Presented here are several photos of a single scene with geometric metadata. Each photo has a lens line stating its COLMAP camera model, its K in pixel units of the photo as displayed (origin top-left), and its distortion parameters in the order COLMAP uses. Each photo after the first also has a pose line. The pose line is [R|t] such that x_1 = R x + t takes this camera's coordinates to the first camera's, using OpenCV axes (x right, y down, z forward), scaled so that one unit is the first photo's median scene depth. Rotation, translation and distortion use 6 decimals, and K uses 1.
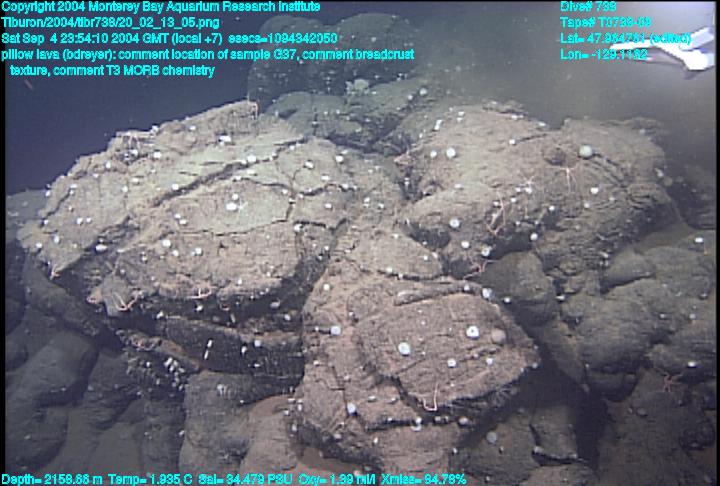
lens RADIAL K [[555.9, 0, 382.0], [0, 555.9, 244.1], [0, 0, 1]] dist [-0.090172, 0.129526]
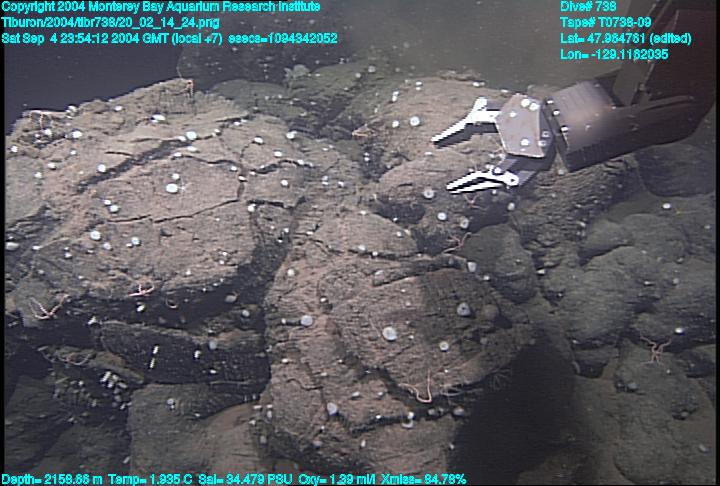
lens RADIAL K [[555.9, 0, 382.0], [0, 555.9, 244.1], [0, 0, 1]] dist [-0.090172, 0.129526]
pose [[0.991937, -0.064241, 0.109248, -0.046485], [0.065337, 0.997842, -0.006483, 0.043971], [-0.108596, 0.013569, 0.993993, 0.114015]]
